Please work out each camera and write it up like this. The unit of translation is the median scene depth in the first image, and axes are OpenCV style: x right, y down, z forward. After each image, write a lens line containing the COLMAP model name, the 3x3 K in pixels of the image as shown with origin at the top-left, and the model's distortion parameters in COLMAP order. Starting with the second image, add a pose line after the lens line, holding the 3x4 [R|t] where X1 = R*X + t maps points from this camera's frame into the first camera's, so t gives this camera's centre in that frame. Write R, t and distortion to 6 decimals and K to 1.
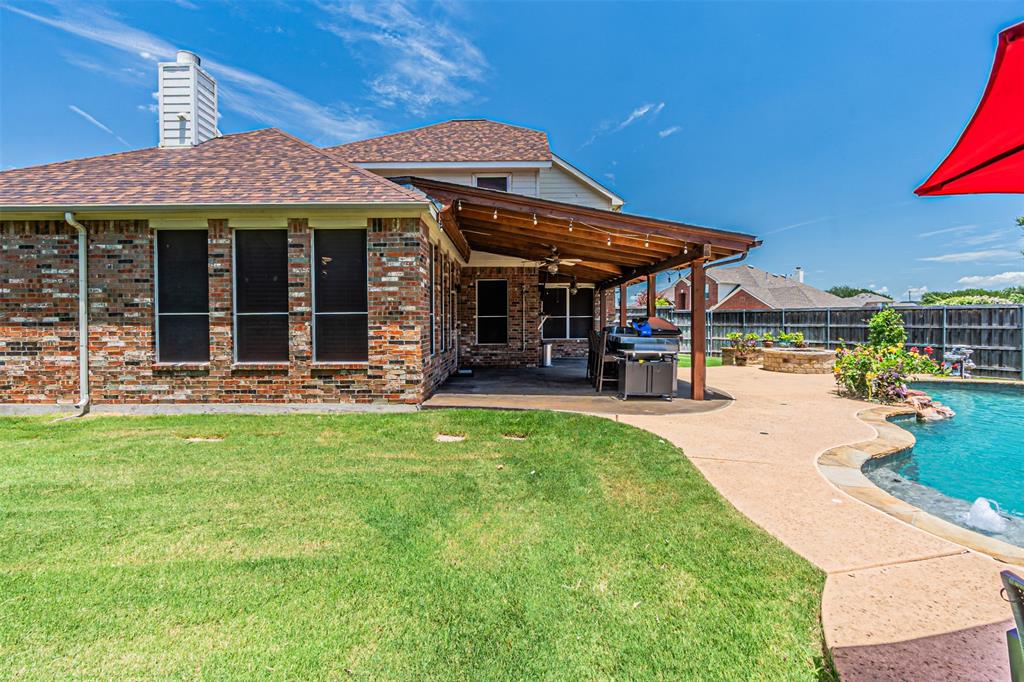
lens RADIAL K [[445.3, 0, 498.3], [0, 445.3, 342.0], [0, 0, 1]] dist [-0.000438, 0.002348]
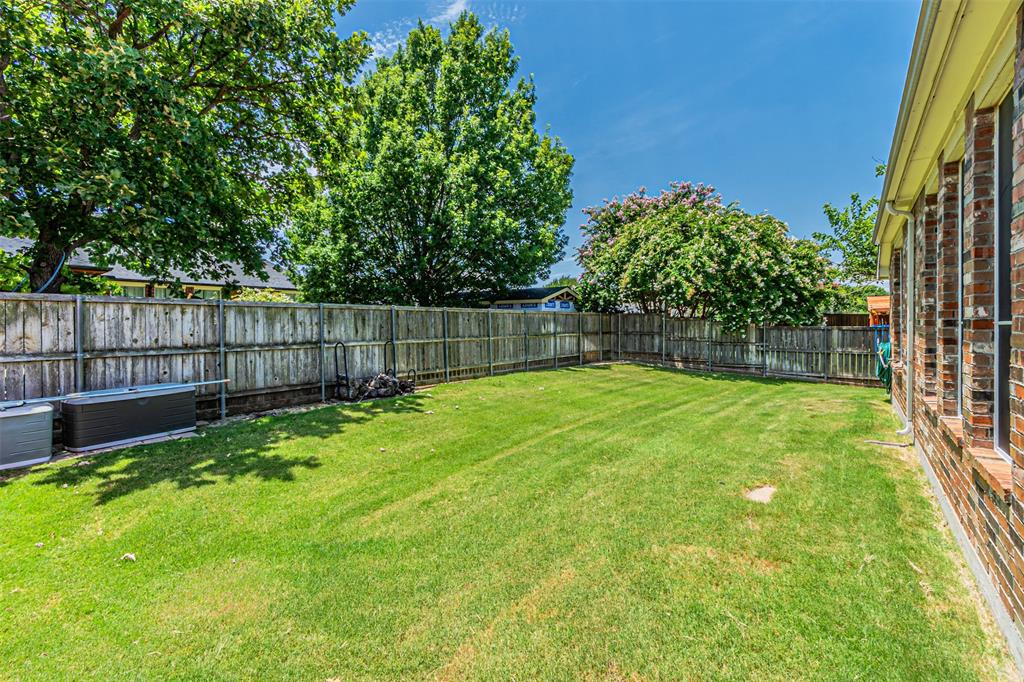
lens RADIAL K [[445.3, 0, 490.4], [0, 445.3, 321.5], [0, 0, 1]] dist [-0.000438, 0.002348]
pose [[-0.615541, 0.005588, -0.788085, 0.140167], [-0.030433, 0.999060, 0.030854, -0.055428], [0.787517, 0.042976, -0.614793, 0.790291]]
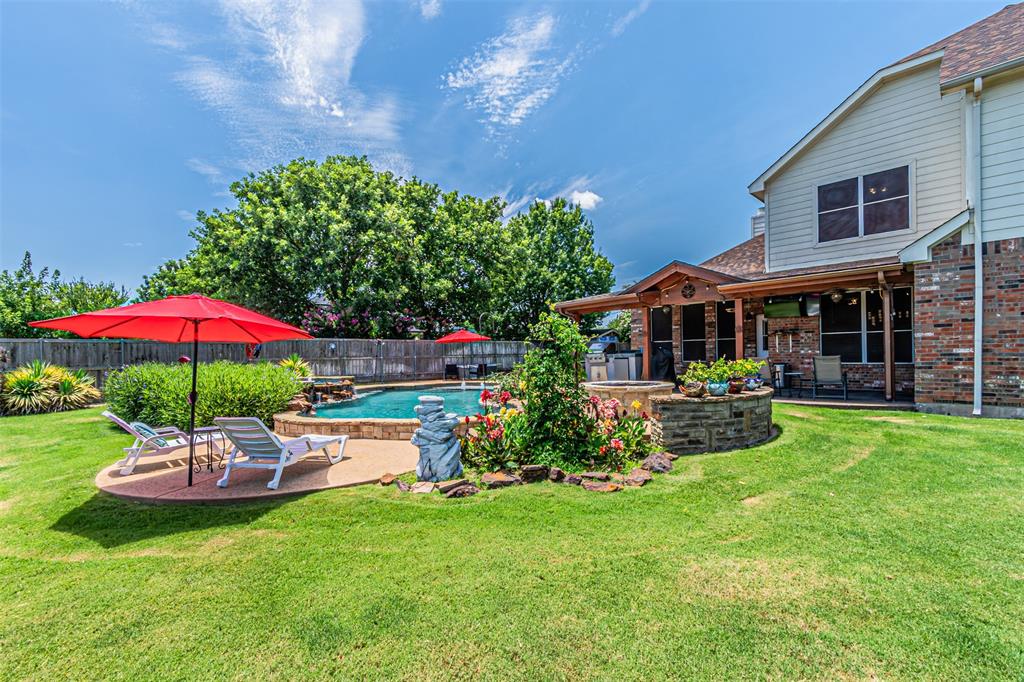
lens RADIAL K [[445.3, 0, 513.1], [0, 445.3, 348.6], [0, 0, 1]] dist [-0.000438, 0.002348]
pose [[-0.696514, 0.008965, -0.717487, 1.962921], [-0.010451, 0.999689, 0.022636, -0.073918], [0.717467, 0.023264, -0.696204, 2.074882]]
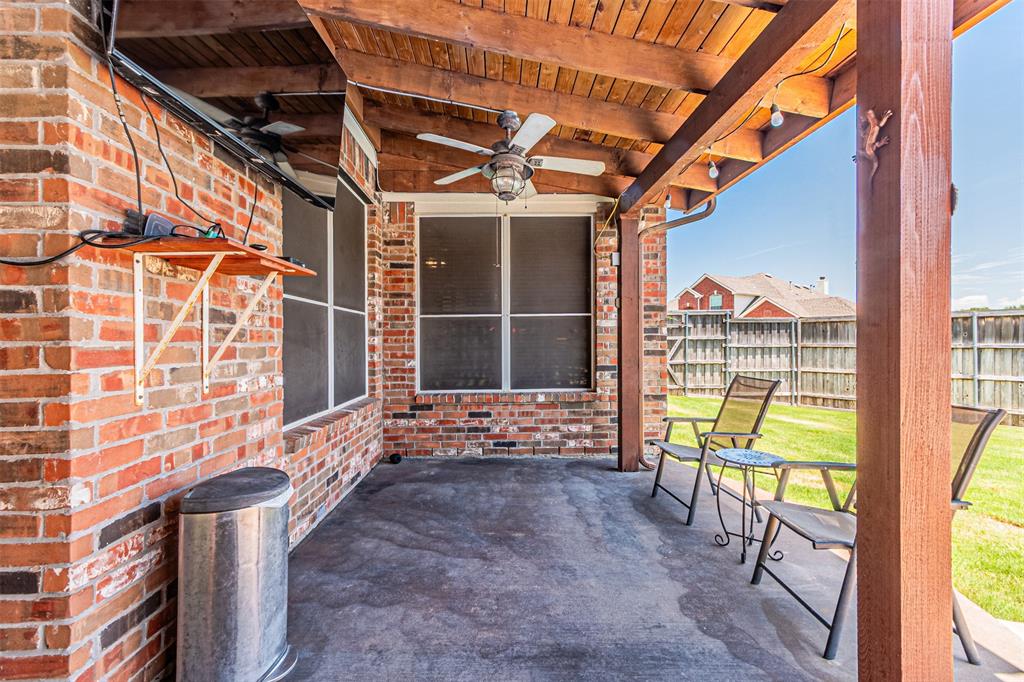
lens RADIAL K [[445.3, 0, 509.5], [0, 445.3, 343.9], [0, 0, 1]] dist [-0.000438, 0.002348]
pose [[0.998524, -0.001380, 0.054297, 0.291053], [0.003788, 0.999013, -0.044261, -0.049993], [-0.054182, 0.044402, 0.997543, 1.446209]]
